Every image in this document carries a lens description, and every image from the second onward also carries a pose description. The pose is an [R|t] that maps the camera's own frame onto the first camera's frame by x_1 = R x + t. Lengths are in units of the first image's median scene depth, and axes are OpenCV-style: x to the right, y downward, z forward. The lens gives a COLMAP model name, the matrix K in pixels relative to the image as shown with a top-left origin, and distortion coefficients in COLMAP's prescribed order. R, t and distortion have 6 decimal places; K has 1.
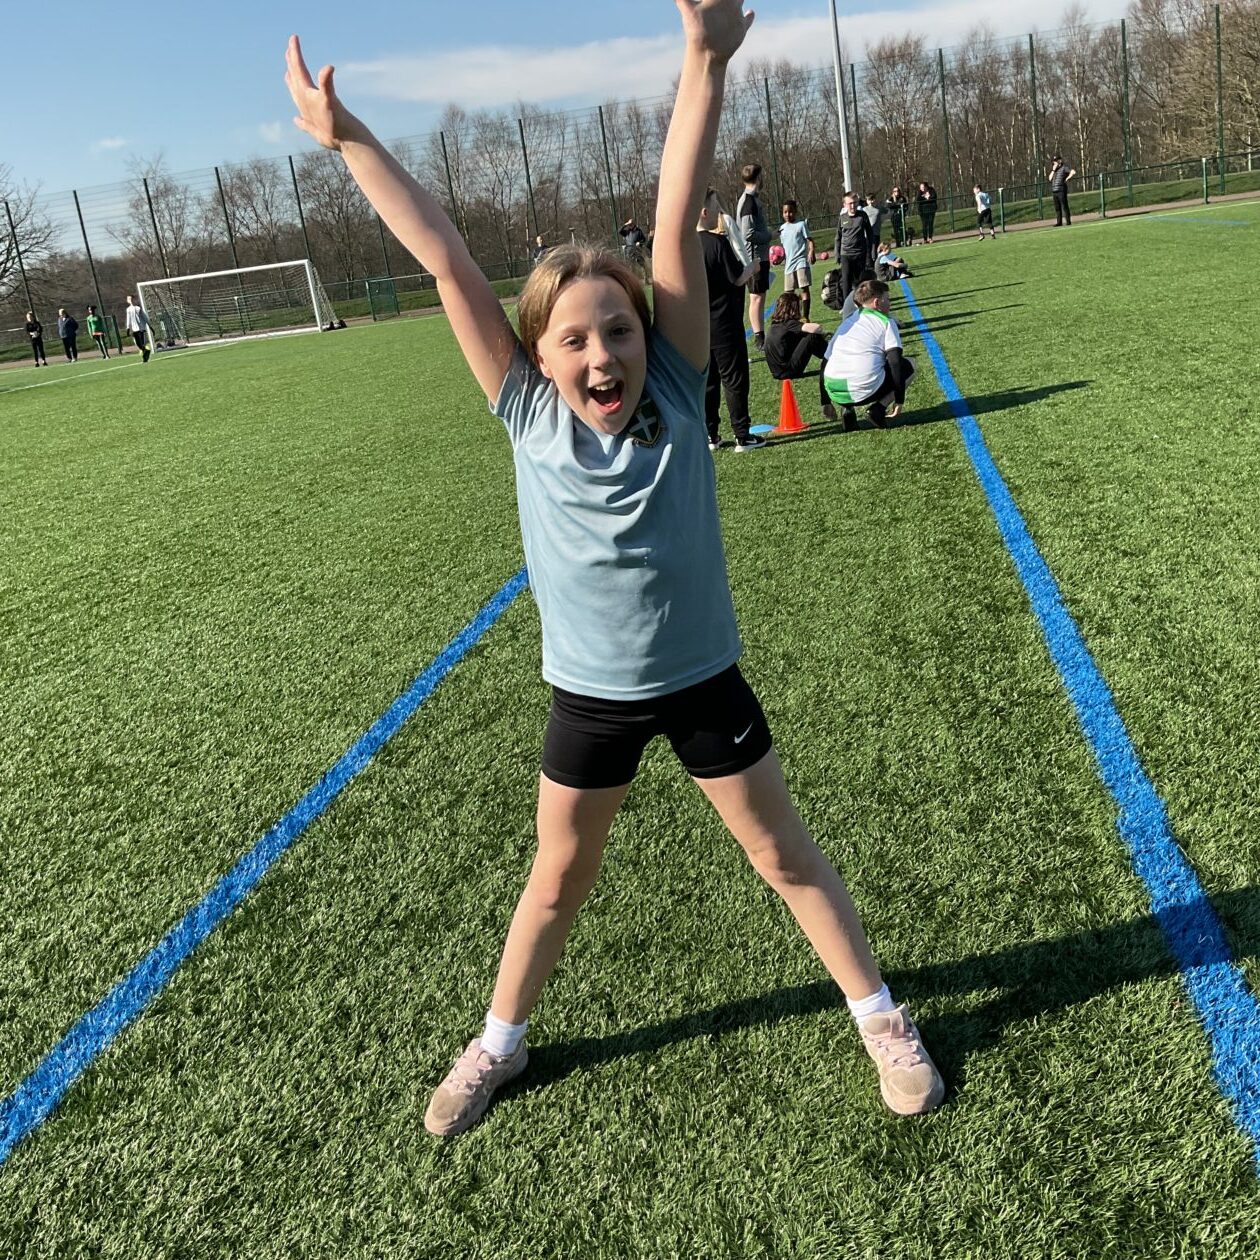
lens RADIAL K [[1389.0, 0, 623.9], [0, 1389.0, 639.7], [0, 0, 1]] dist [0.018123, 0.000000]
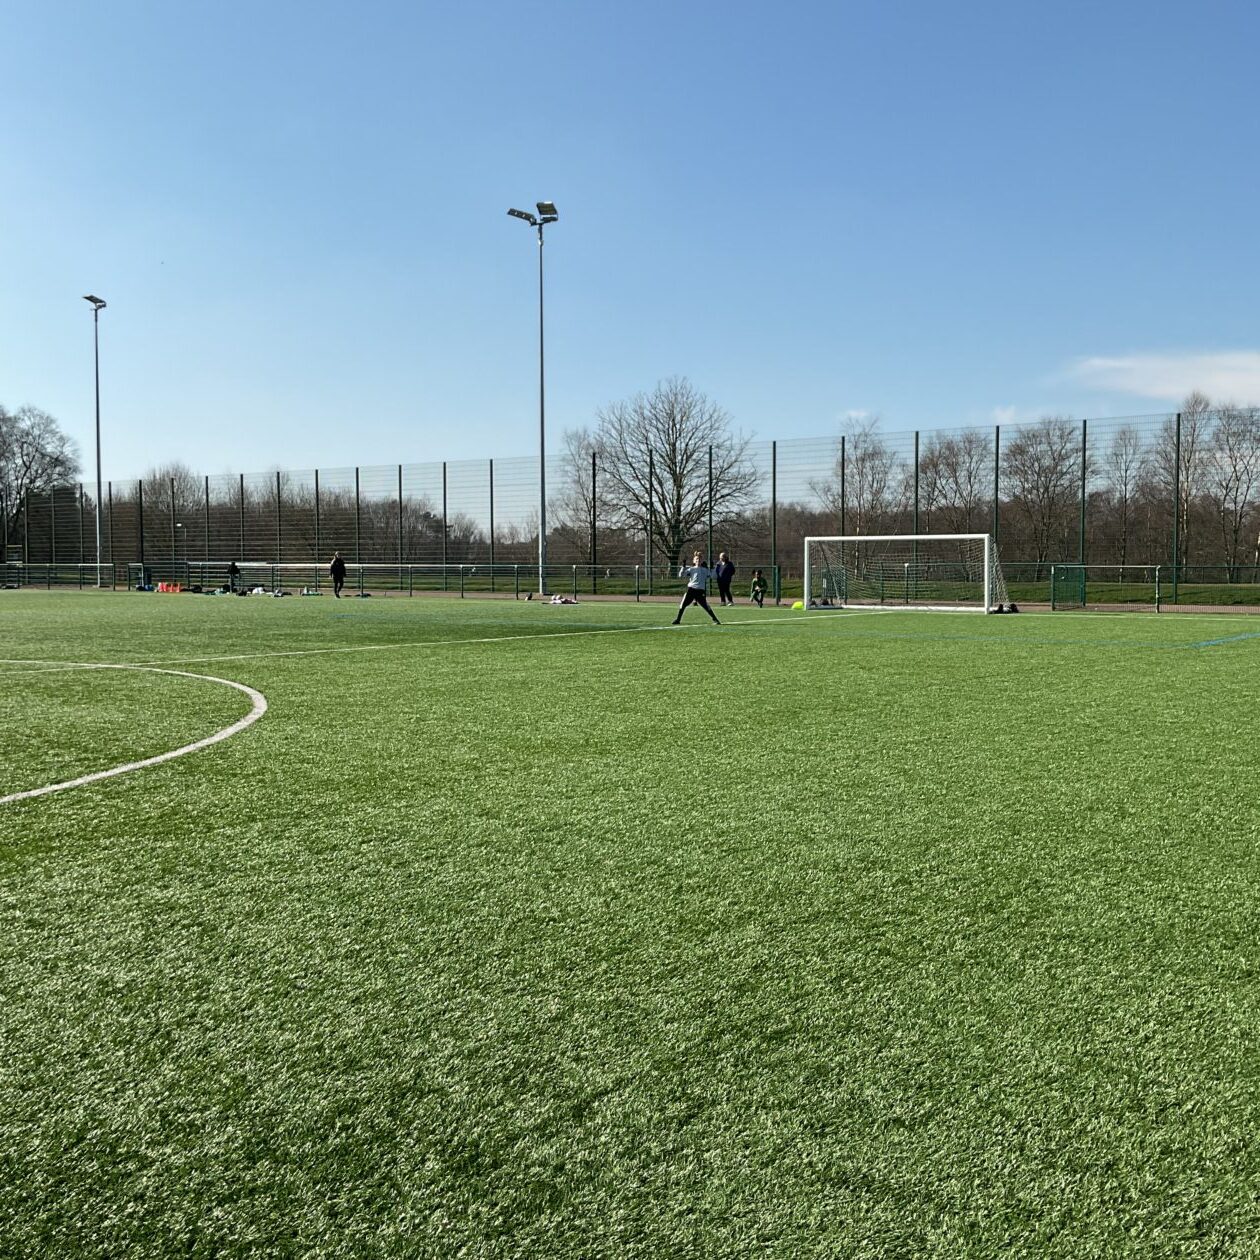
lens RADIAL K [[1389.0, 0, 615.0], [0, 1389.0, 653.9], [0, 0, 1]] dist [0.018123, 0.000000]
pose [[0.871971, 0.162086, -0.461946, -0.009463], [-0.241971, 0.962976, -0.118859, -0.030745], [0.425578, 0.215419, 0.878908, 0.114401]]
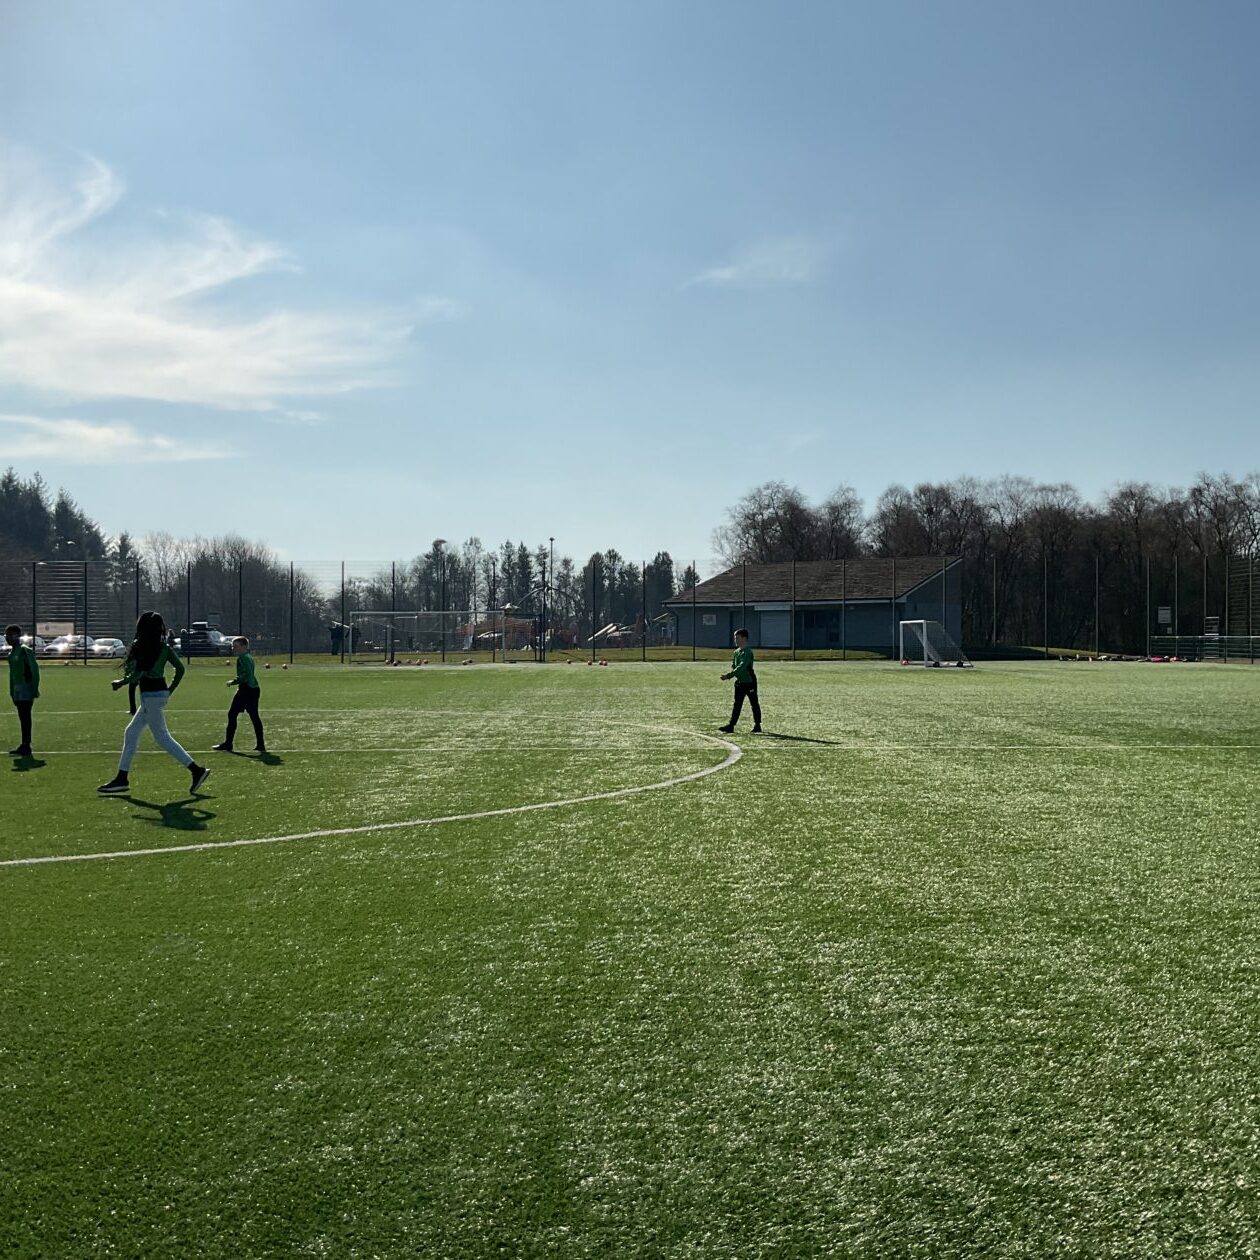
lens RADIAL K [[1389.0, 0, 628.6], [0, 1389.0, 616.2], [0, 0, 1]] dist [0.018123, 0.000000]
pose [[0.150873, 0.119059, -0.981357, 0.040685], [-0.290804, 0.954141, 0.071049, -0.097093], [0.944812, 0.274664, 0.178577, 0.318718]]
